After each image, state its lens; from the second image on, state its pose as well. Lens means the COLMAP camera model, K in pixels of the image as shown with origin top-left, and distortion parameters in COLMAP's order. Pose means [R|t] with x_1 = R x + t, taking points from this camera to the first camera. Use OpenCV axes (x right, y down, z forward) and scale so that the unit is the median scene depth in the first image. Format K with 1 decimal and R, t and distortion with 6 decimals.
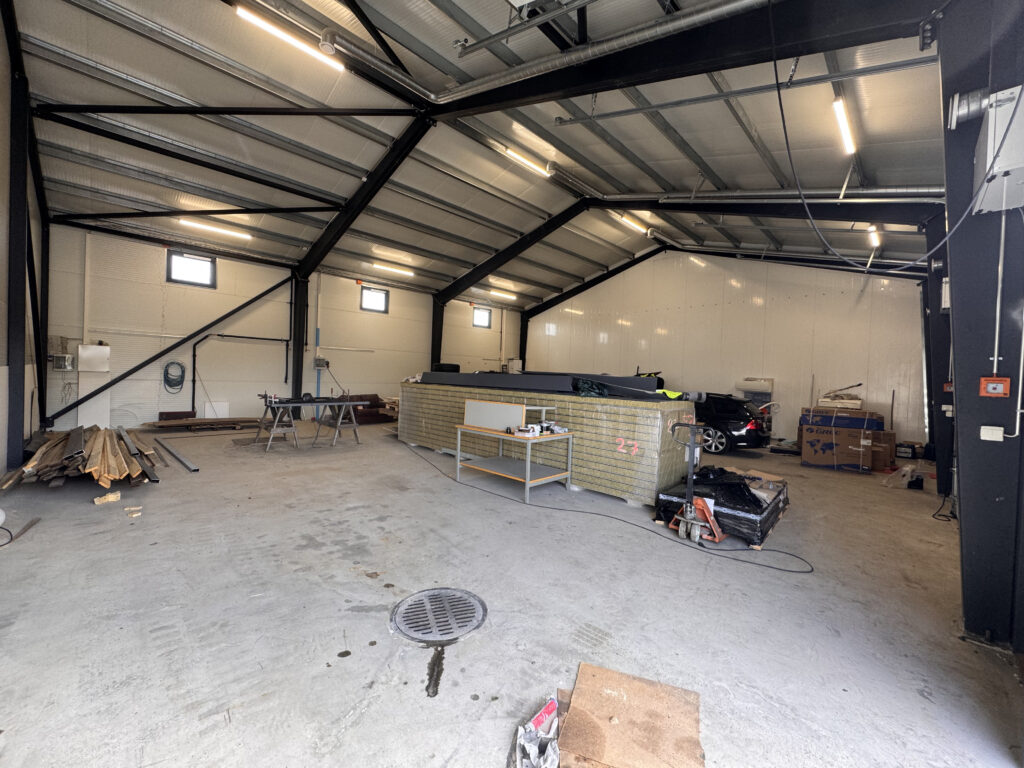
lens RADIAL K [[412.1, 0, 510.4], [0, 412.1, 379.6], [0, 0, 1]] dist [0.002250, -0.000253]
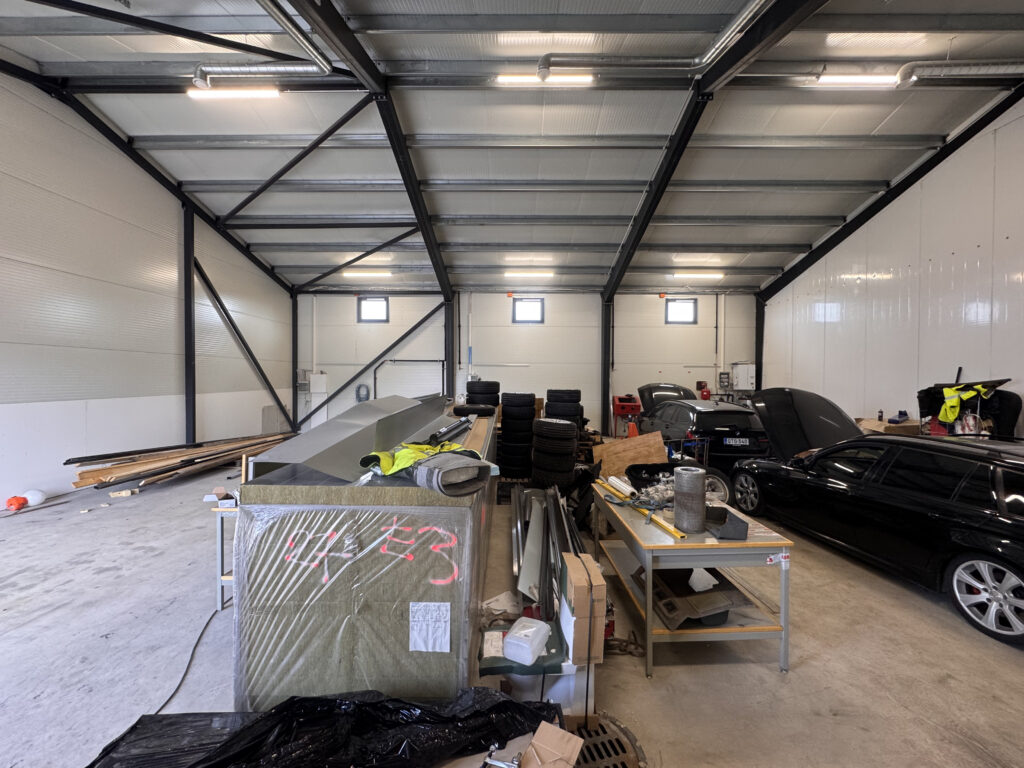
lens RADIAL K [[412.1, 0, 507.6], [0, 412.1, 368.2], [0, 0, 1]] dist [0.002250, -0.000253]
pose [[0.699782, -0.054169, -0.712300, 0.318157], [0.012428, 0.997893, -0.063678, -0.005191], [0.714248, 0.035709, 0.698981, 0.346070]]
